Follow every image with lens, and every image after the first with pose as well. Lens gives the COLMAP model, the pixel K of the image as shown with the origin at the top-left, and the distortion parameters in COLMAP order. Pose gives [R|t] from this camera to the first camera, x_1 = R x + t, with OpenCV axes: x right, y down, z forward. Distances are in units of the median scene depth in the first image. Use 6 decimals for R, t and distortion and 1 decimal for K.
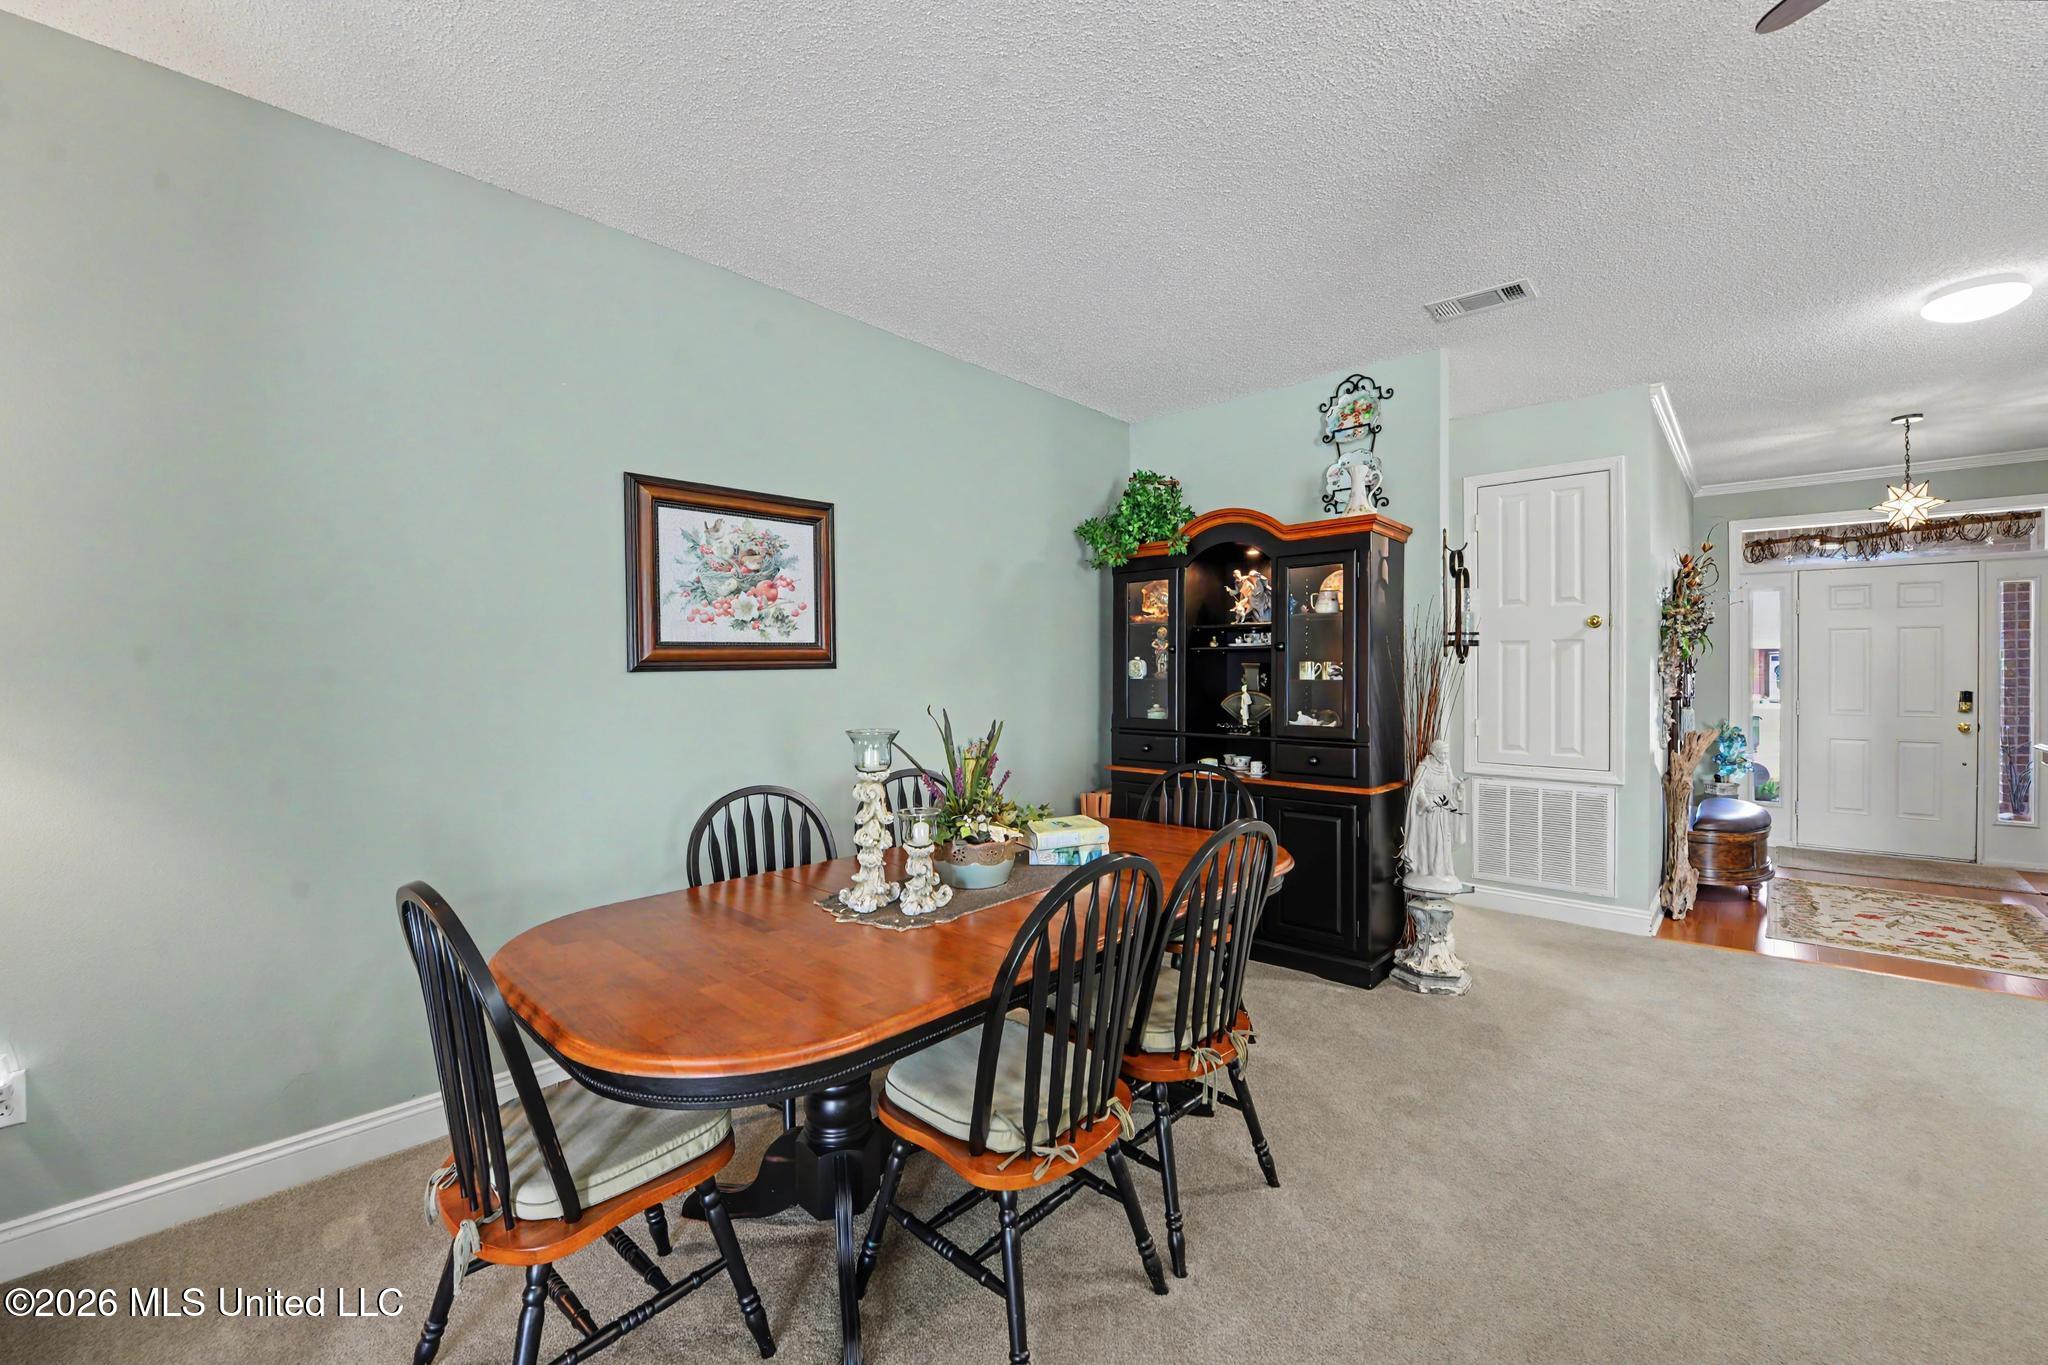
lens RADIAL K [[858.4, 0, 1030.0], [0, 858.4, 677.4], [0, 0, 1]] dist [-0.002333, -0.000508]
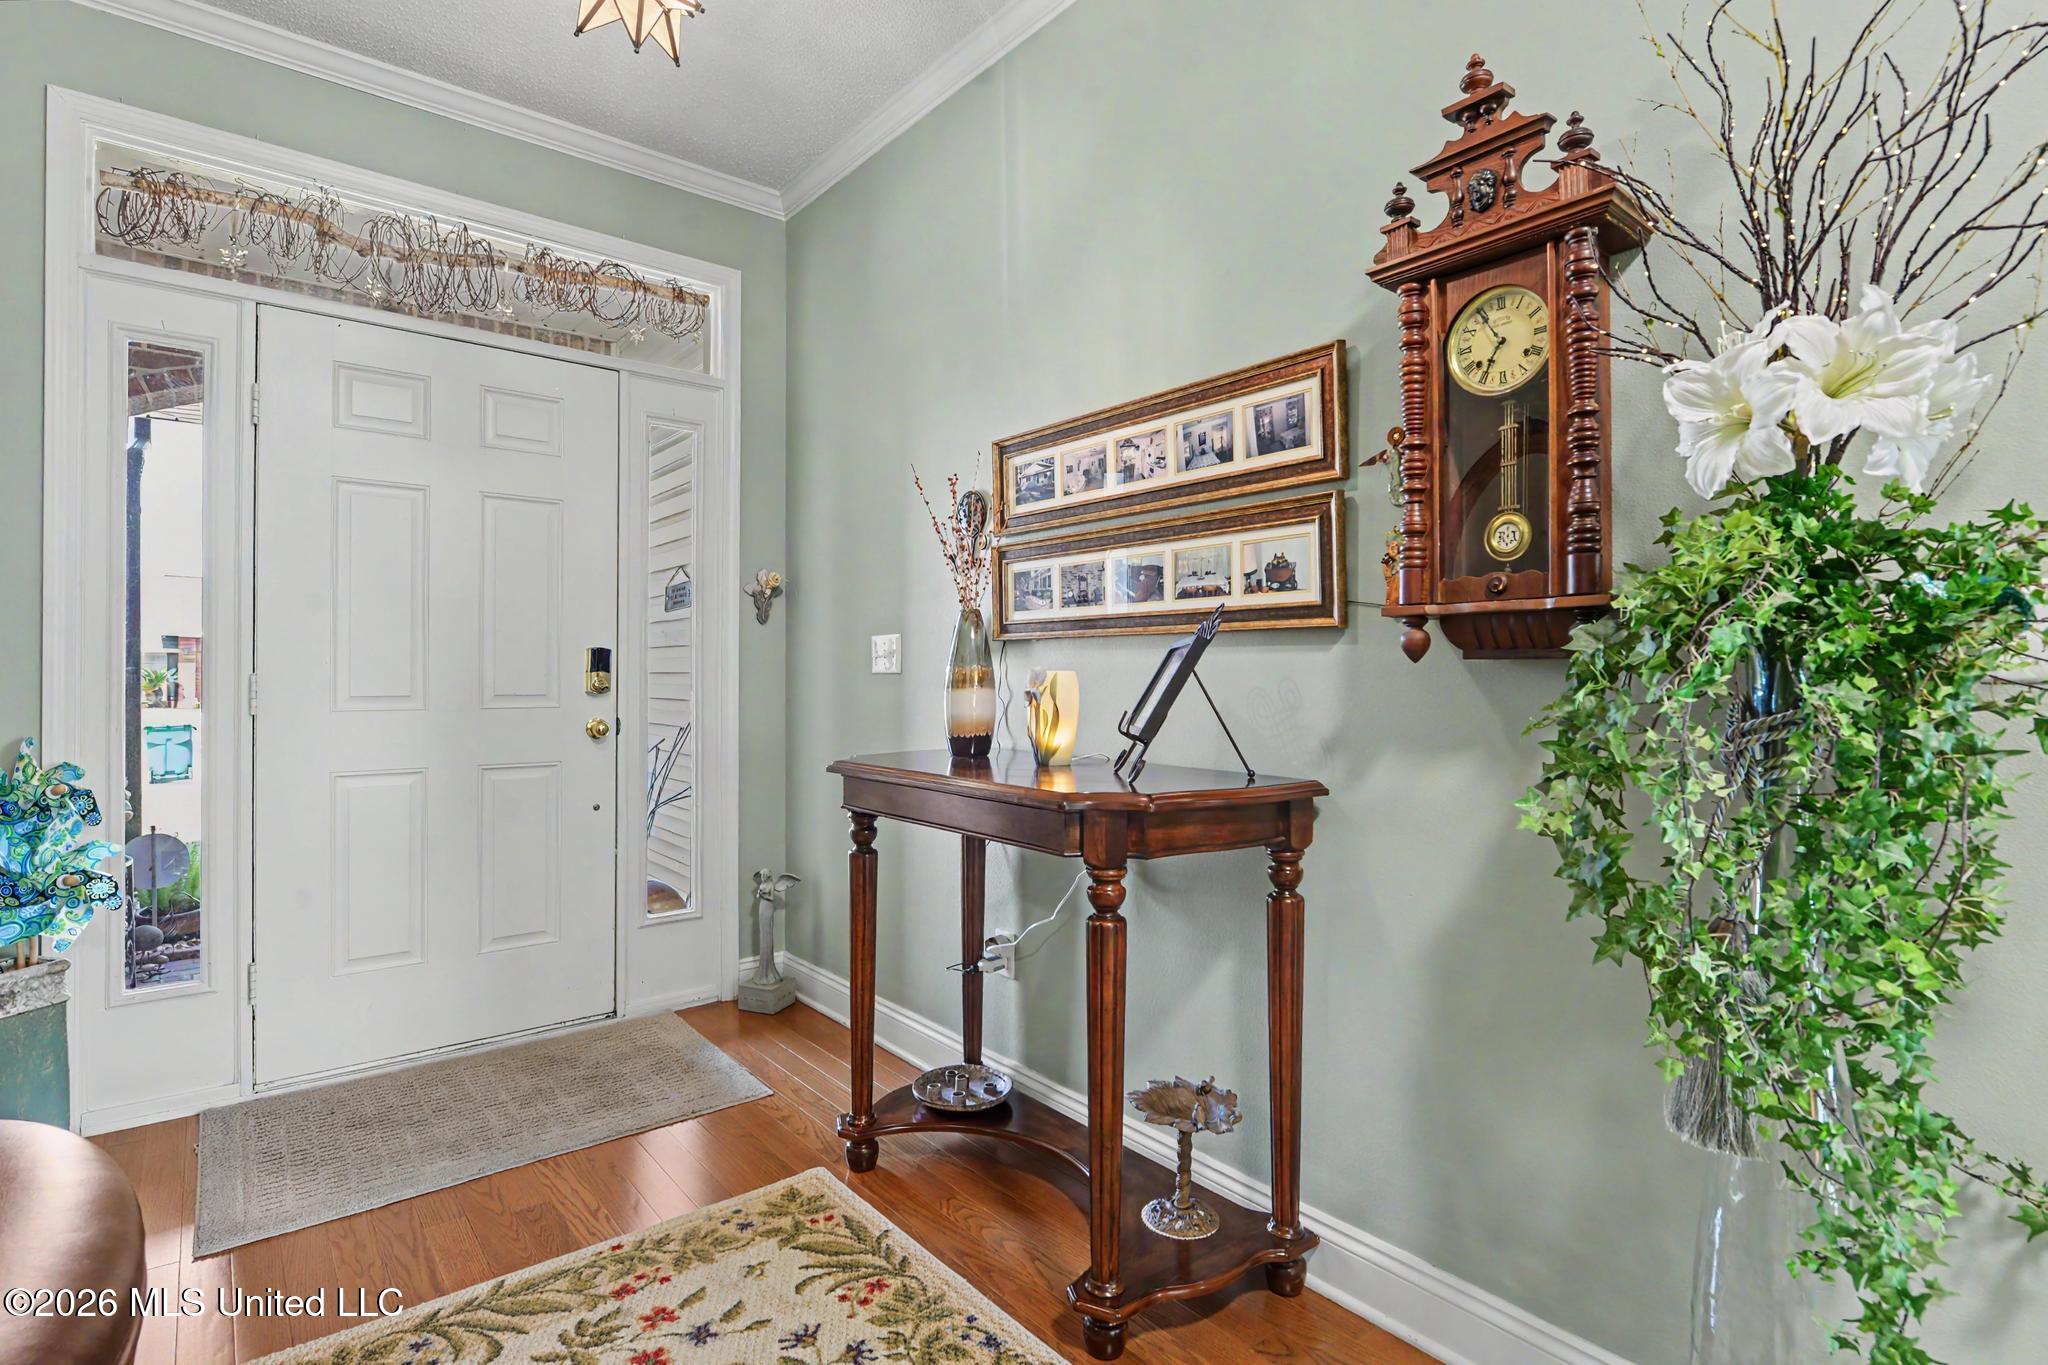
lens RADIAL K [[1015.6, 0, 1021.4], [0, 1015.6, 670.1], [0, 0, 1]] dist [-0.005049, -0.002140]
pose [[0.162584, 0.008314, 0.986660, 0.585709], [0.003207, 0.999955, -0.008955, 0.033247], [-0.986690, 0.004620, 0.162550, 0.676872]]
